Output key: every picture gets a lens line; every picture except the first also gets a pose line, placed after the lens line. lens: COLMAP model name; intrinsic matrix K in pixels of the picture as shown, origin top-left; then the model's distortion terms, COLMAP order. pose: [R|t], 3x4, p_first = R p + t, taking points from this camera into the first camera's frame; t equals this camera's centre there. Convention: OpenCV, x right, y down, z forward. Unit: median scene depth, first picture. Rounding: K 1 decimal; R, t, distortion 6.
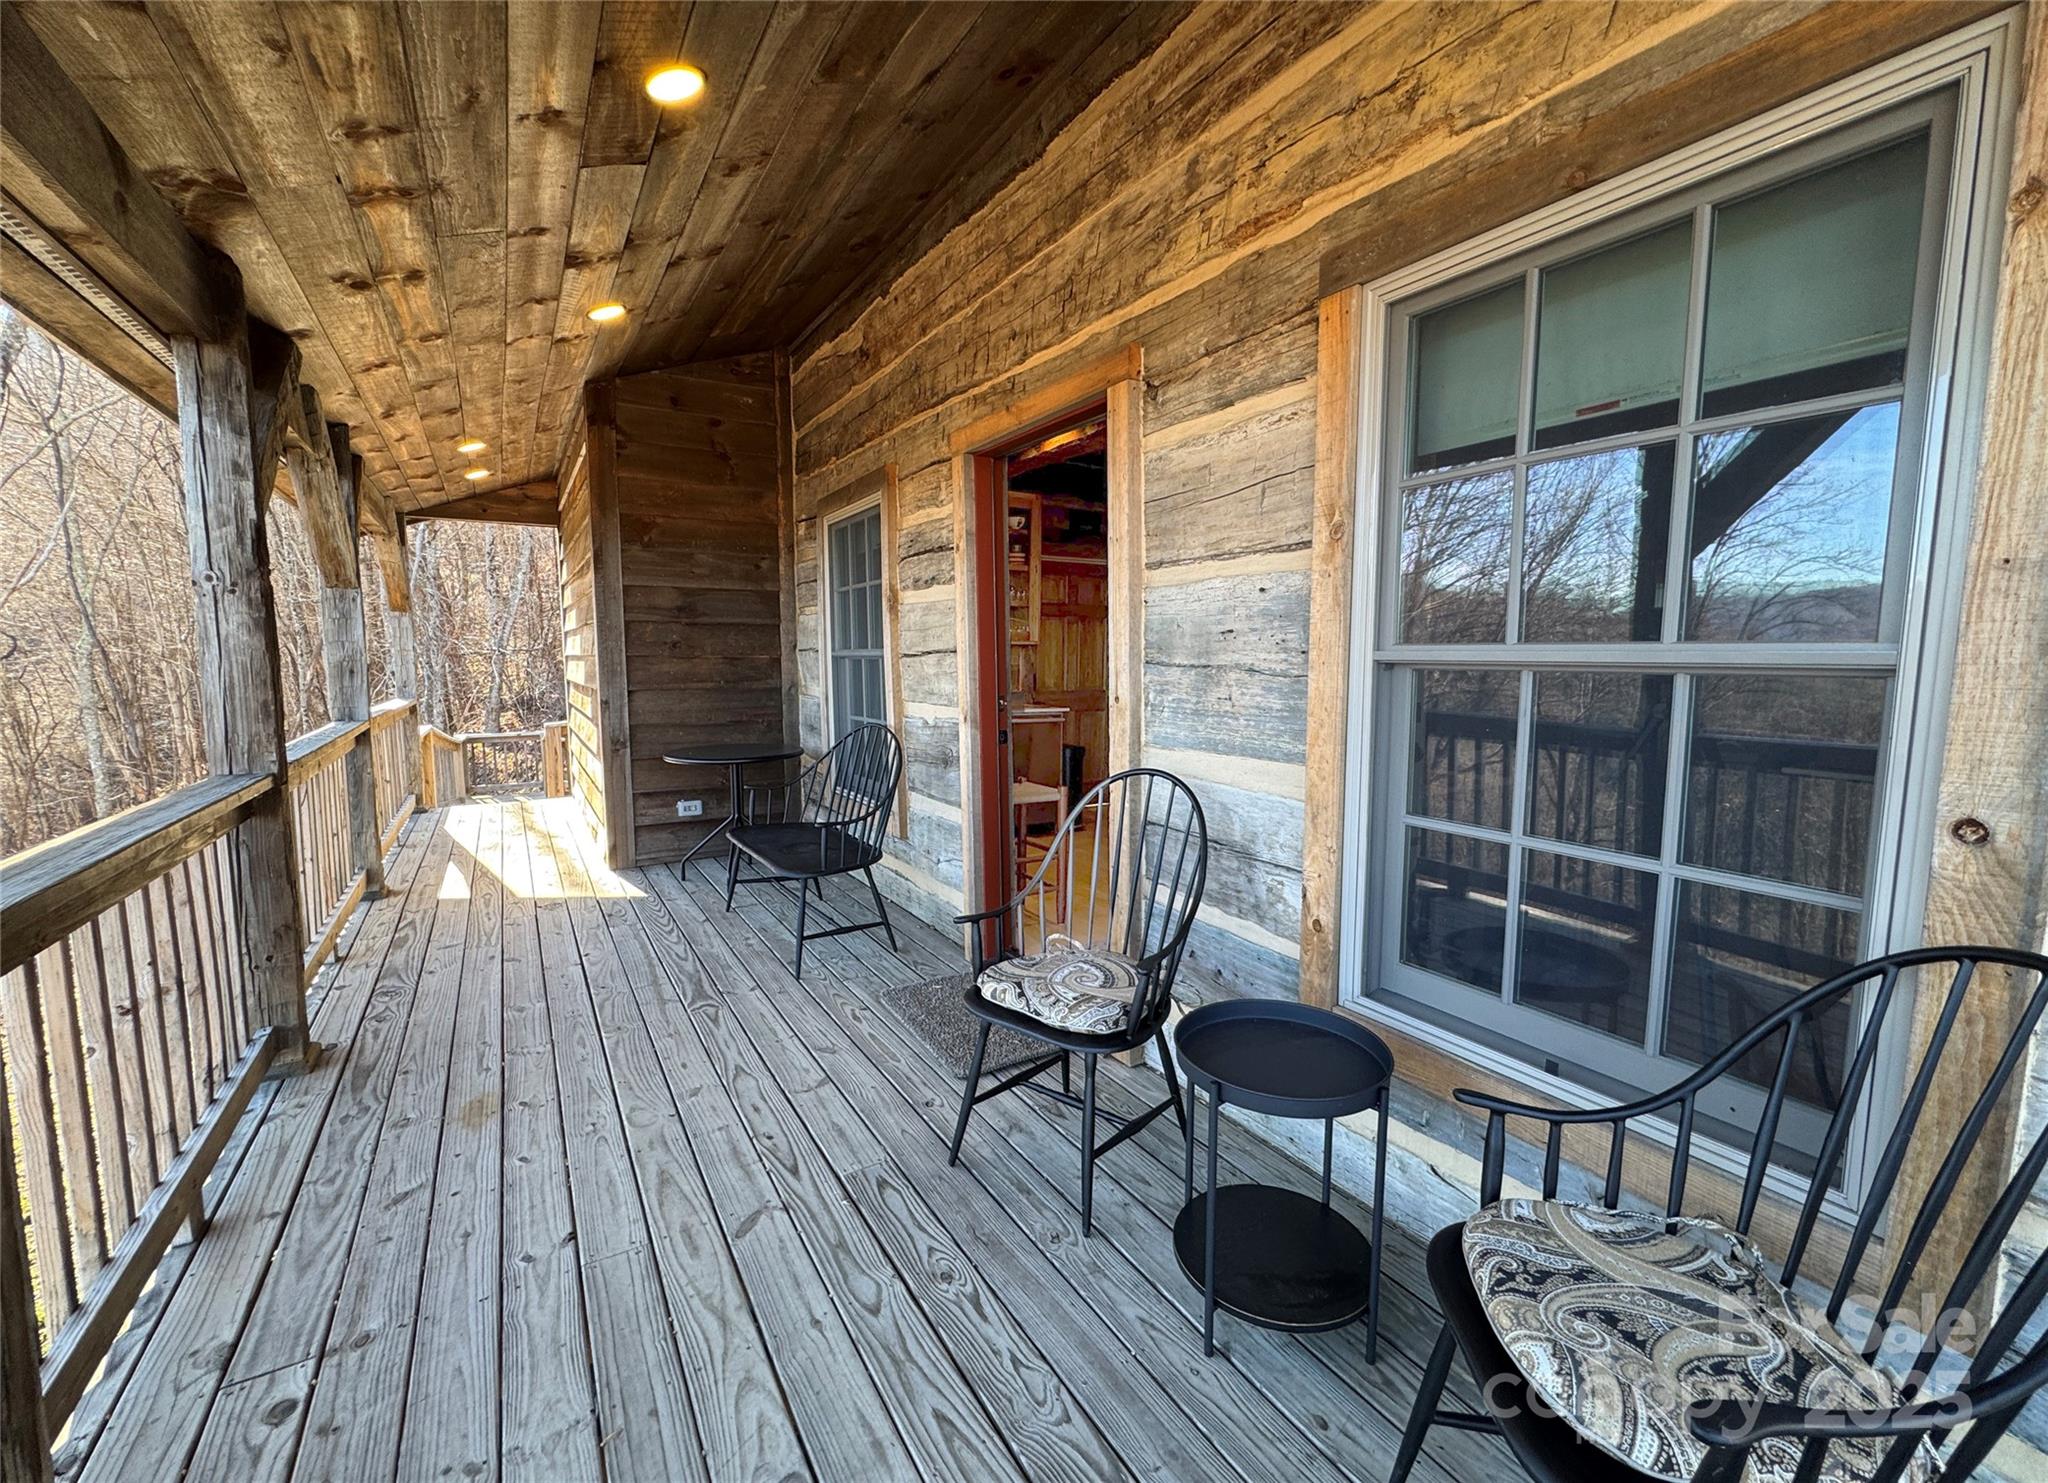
lens RADIAL K [[842.9, 0, 1024.0], [0, 842.9, 741.5], [0, 0, 1]] dist [0.000659, -0.000051]
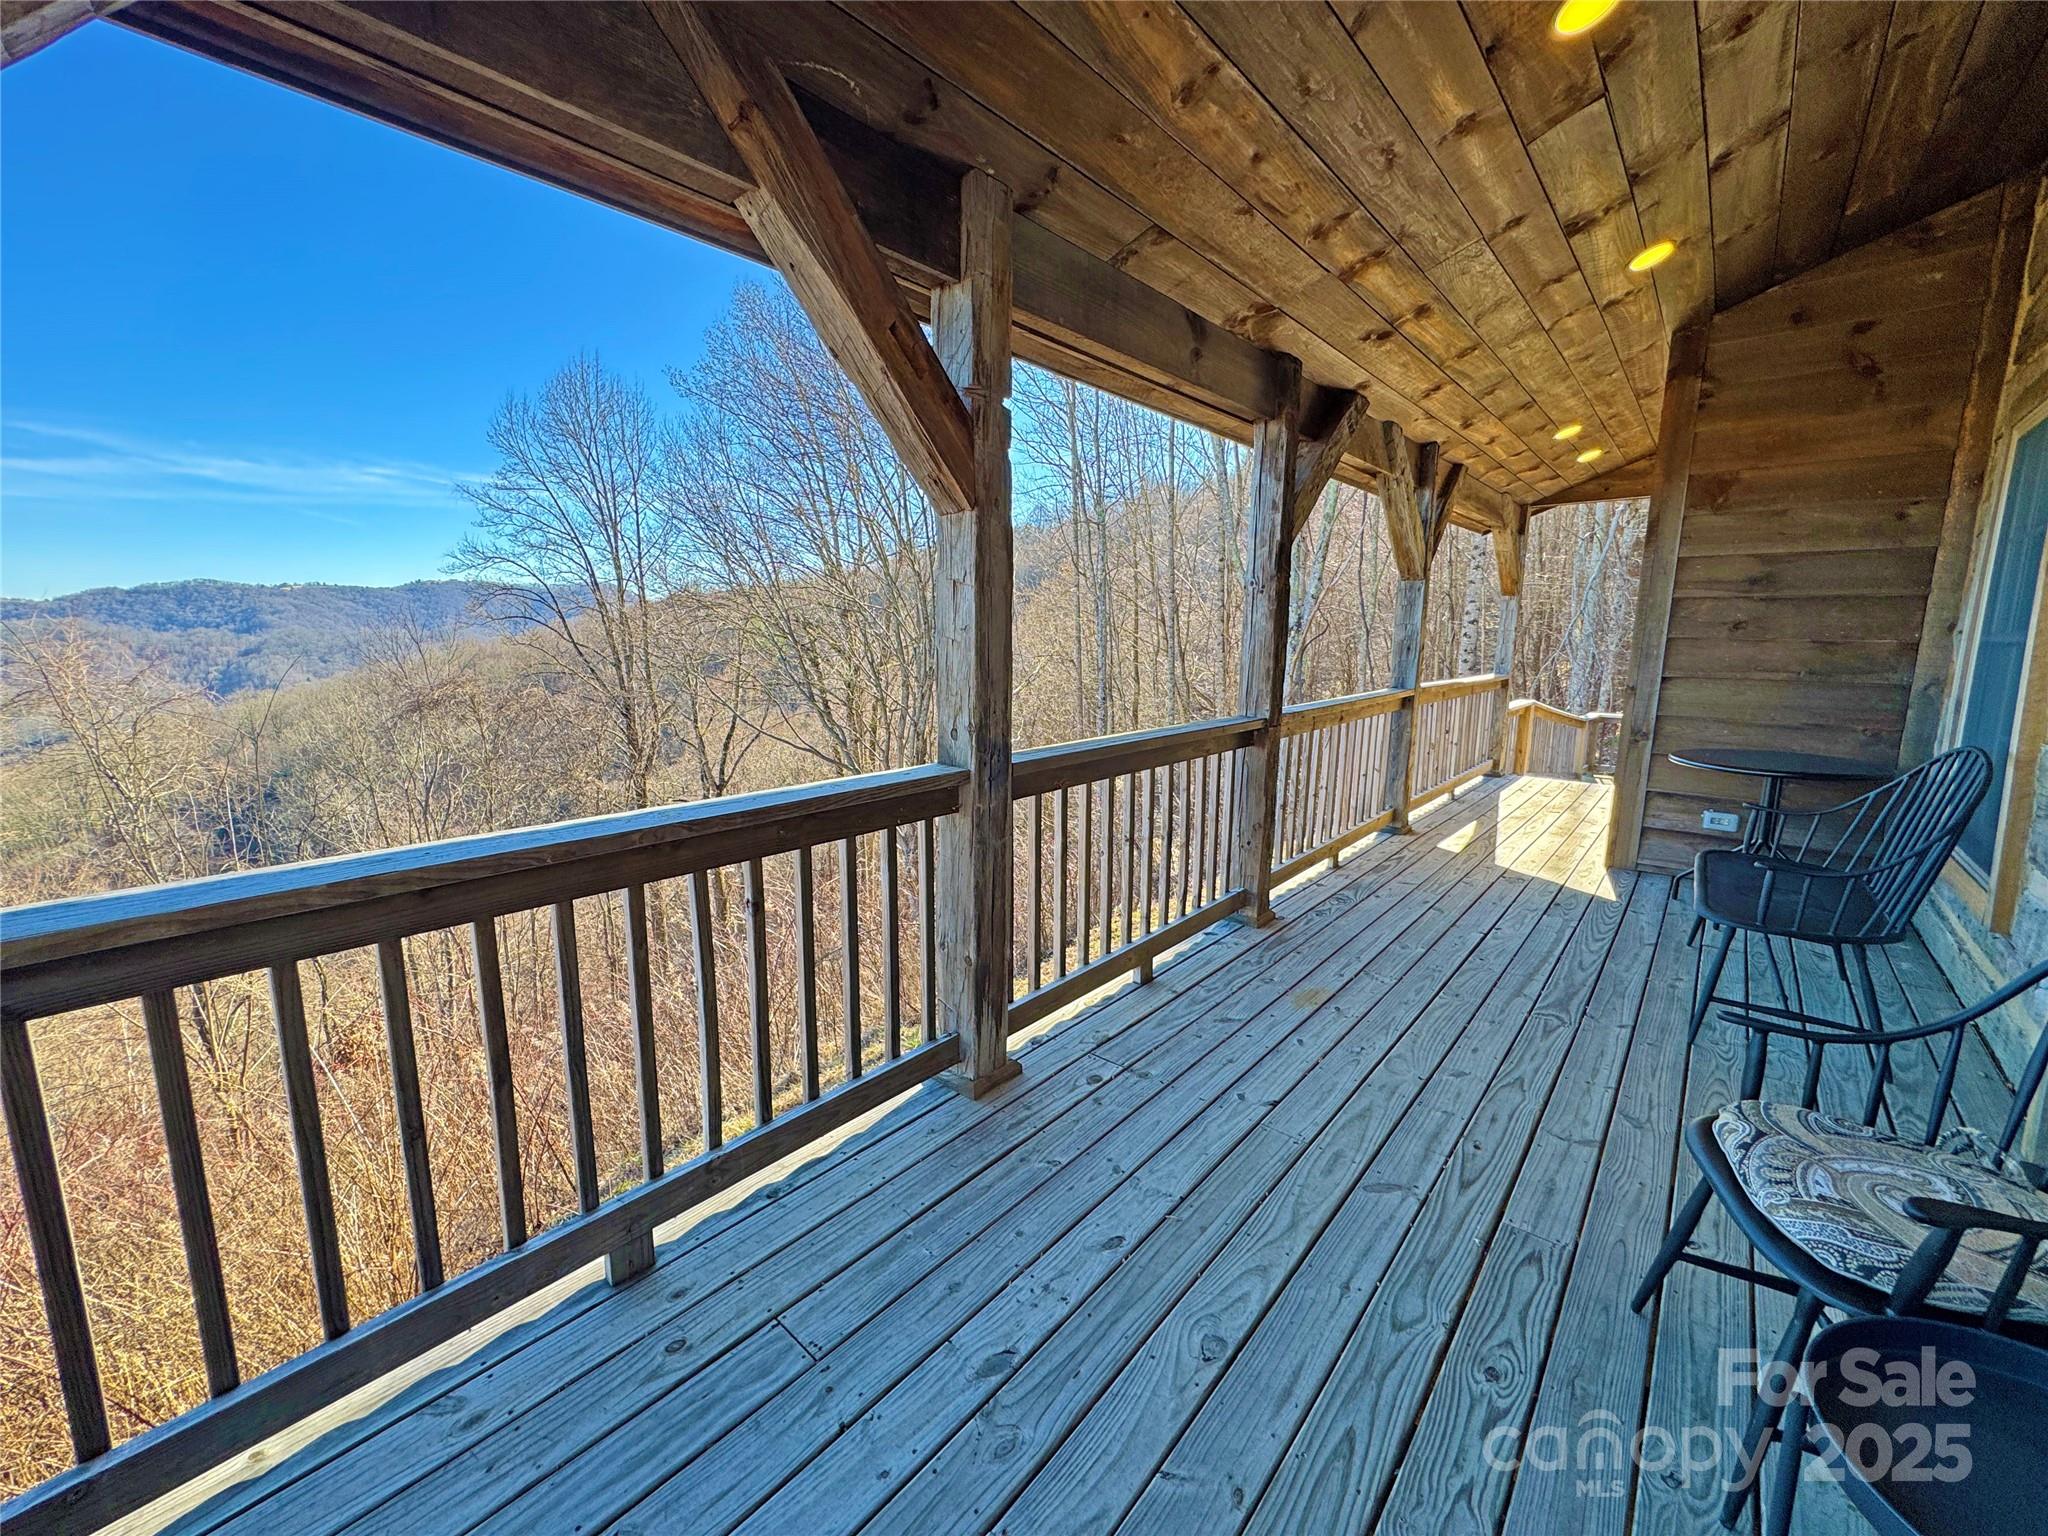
lens RADIAL K [[817.4, 0, 1023.1], [0, 817.4, 763.9], [0, 0, 1]] dist [-0.002090, -0.000075]
pose [[0.300016, 0.156001, -0.941092, 0.260022], [-0.103236, 0.986053, 0.130543, -0.020322], [0.948331, 0.057990, 0.311937, 0.146163]]
